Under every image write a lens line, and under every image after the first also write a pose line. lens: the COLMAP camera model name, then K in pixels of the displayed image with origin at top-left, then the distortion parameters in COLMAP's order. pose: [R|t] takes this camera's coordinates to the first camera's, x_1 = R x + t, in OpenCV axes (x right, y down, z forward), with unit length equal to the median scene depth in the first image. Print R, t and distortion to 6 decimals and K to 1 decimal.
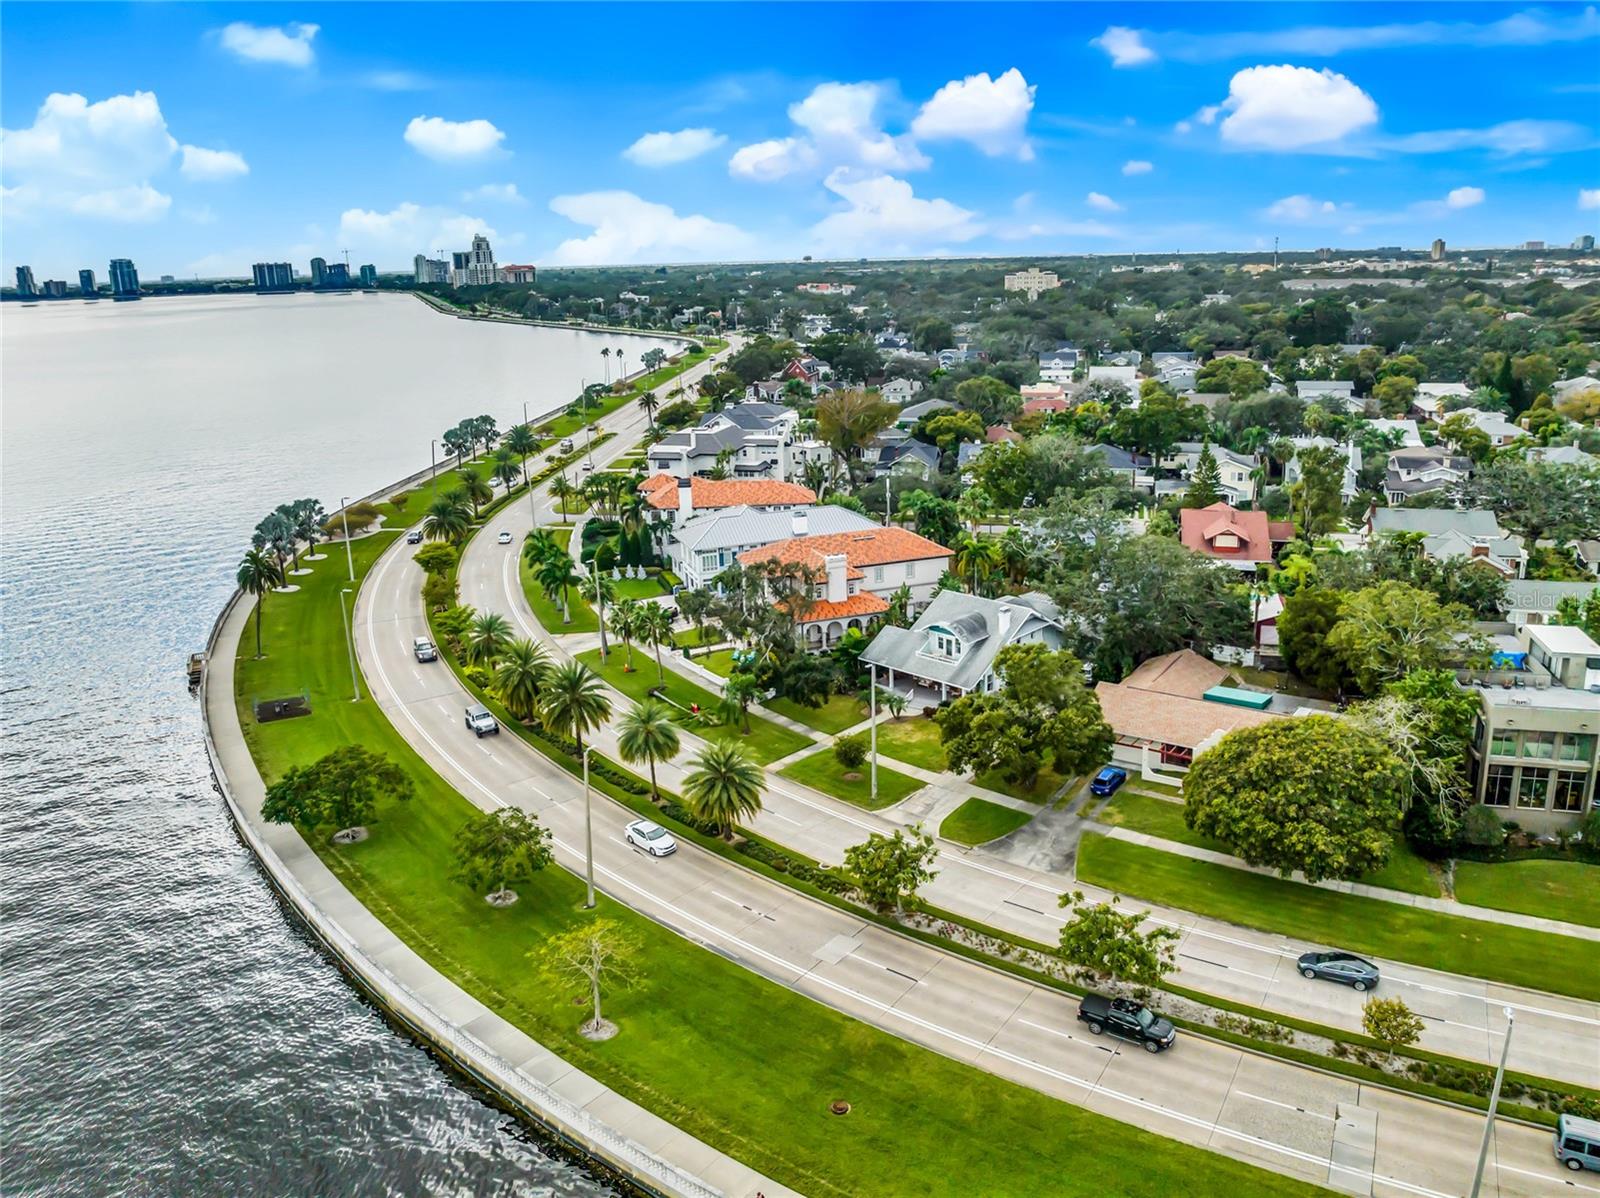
lens RADIAL K [[1280.3, 0, 798.1], [0, 1280.3, 664.5], [0, 0, 1]] dist [-0.004256, -0.063524]
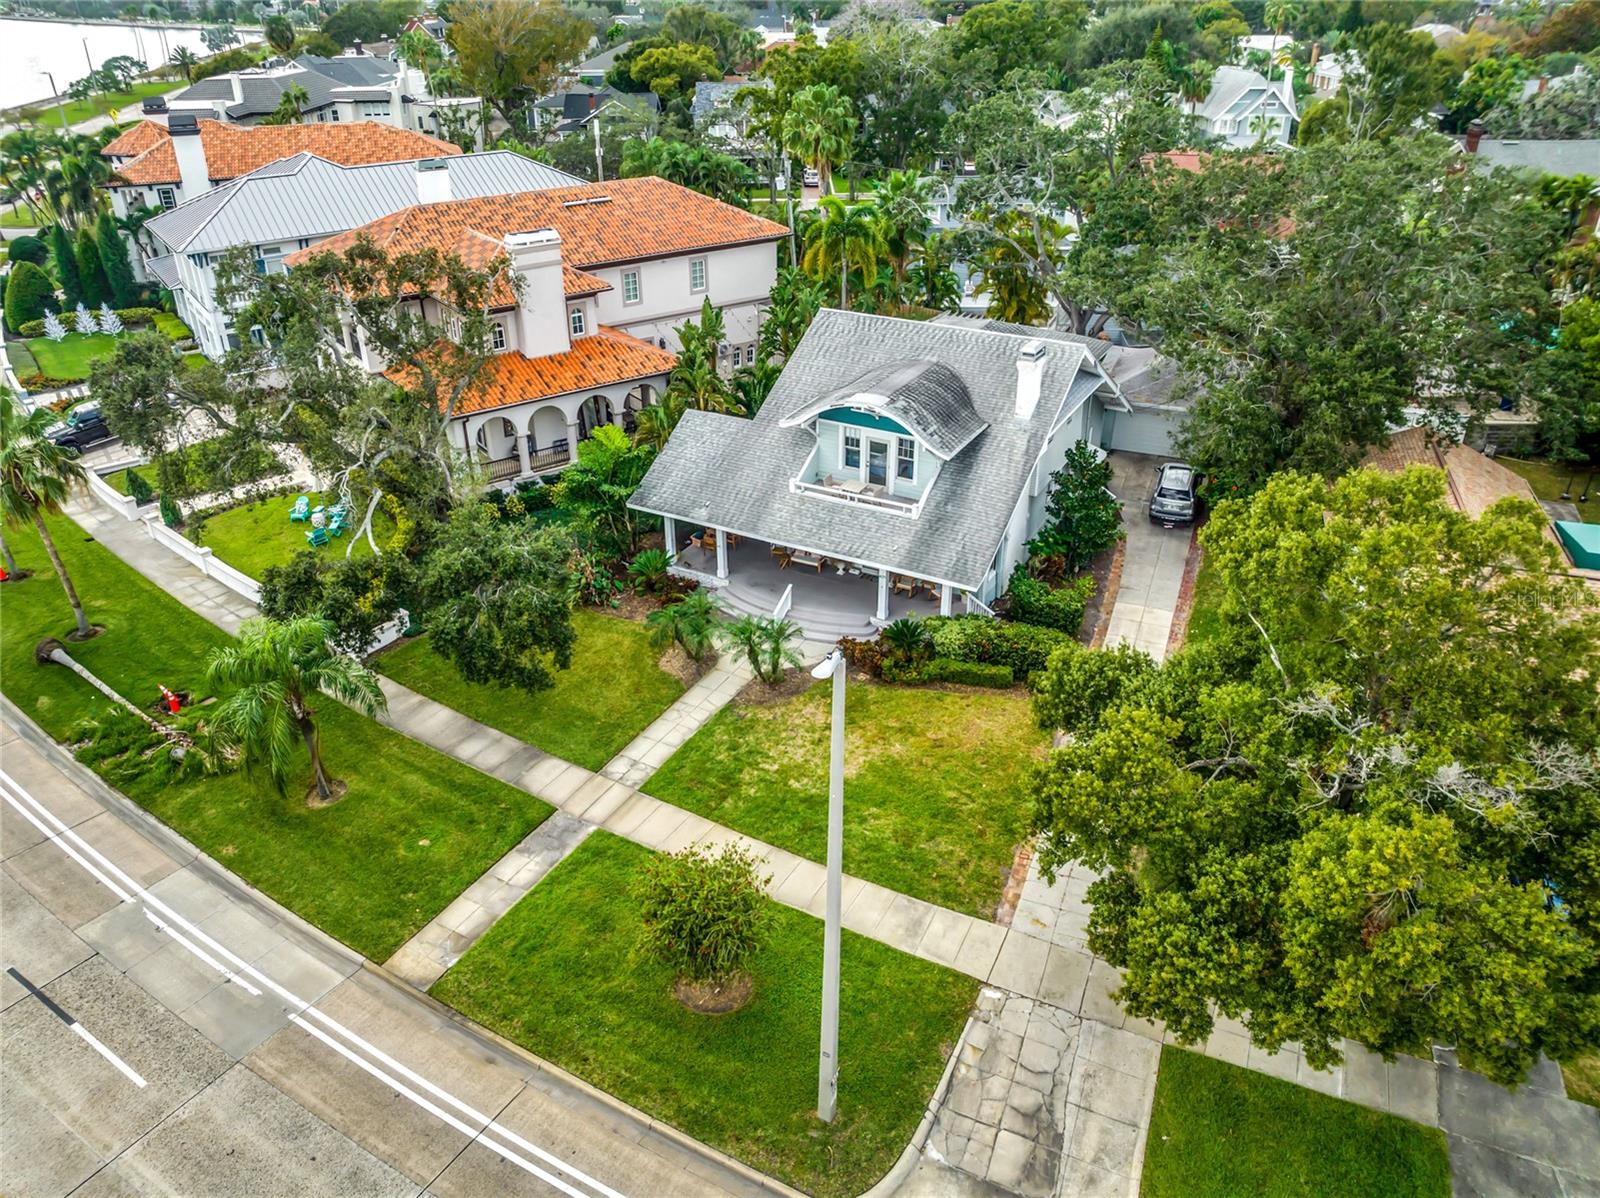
lens RADIAL K [[1280.3, 0, 798.1], [0, 1280.3, 664.5], [0, 0, 1]] dist [-0.004256, -0.063524]
pose [[0.966587, -0.111262, 0.230935, 0.003409], [0.065553, 0.978225, 0.196926, -0.028737], [-0.247817, -0.175207, 0.952832, 0.596871]]
